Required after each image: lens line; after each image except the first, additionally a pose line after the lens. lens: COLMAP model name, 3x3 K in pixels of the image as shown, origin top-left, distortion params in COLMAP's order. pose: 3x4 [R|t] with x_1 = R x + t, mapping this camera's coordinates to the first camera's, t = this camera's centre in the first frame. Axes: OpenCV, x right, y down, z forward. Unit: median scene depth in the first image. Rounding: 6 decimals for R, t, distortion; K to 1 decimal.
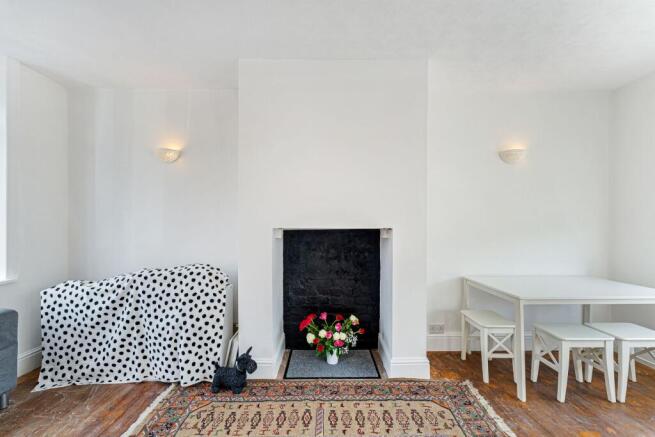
lens RADIAL K [[260.5, 0, 326.8], [0, 260.5, 228.0], [0, 0, 1]] dist [-0.000276, 0.000166]
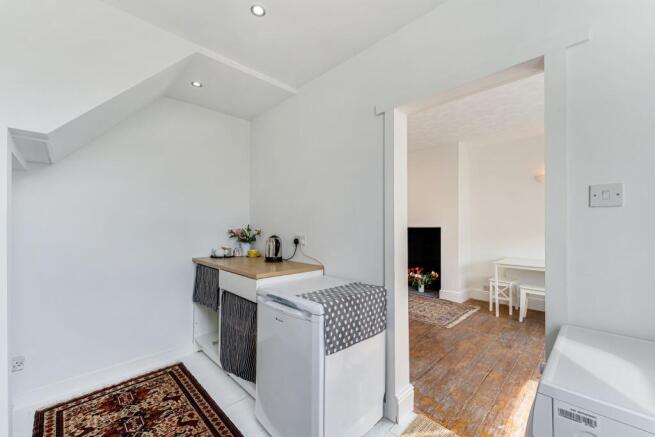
lens RADIAL K [[261.2, 0, 327.5], [0, 261.2, 218.5], [0, 0, 1]] dist [0.000736, 0.000291]
pose [[0.694904, -0.008502, -0.719052, 1.137984], [-0.006764, 0.999809, -0.018358, -0.015388], [0.719071, 0.017621, 0.694714, -1.116442]]
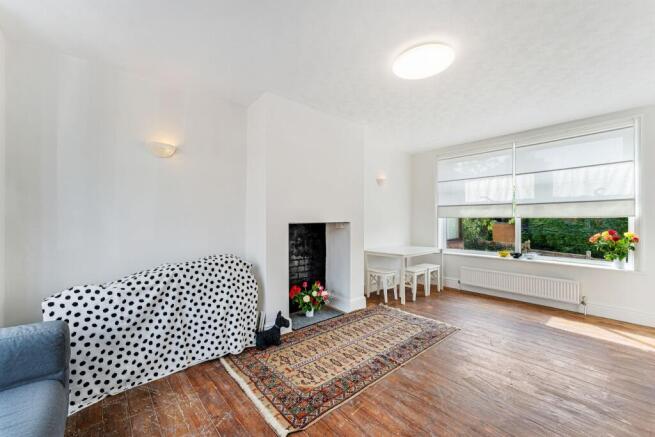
lens RADIAL K [[261.2, 0, 327.5], [0, 261.2, 218.5], [0, 0, 1]] dist [0.000736, 0.000291]
pose [[0.765157, 0.002795, 0.643838, -0.956724], [0.002225, 0.999973, -0.006985, -0.012547], [-0.643840, 0.006777, 0.765130, -0.194357]]
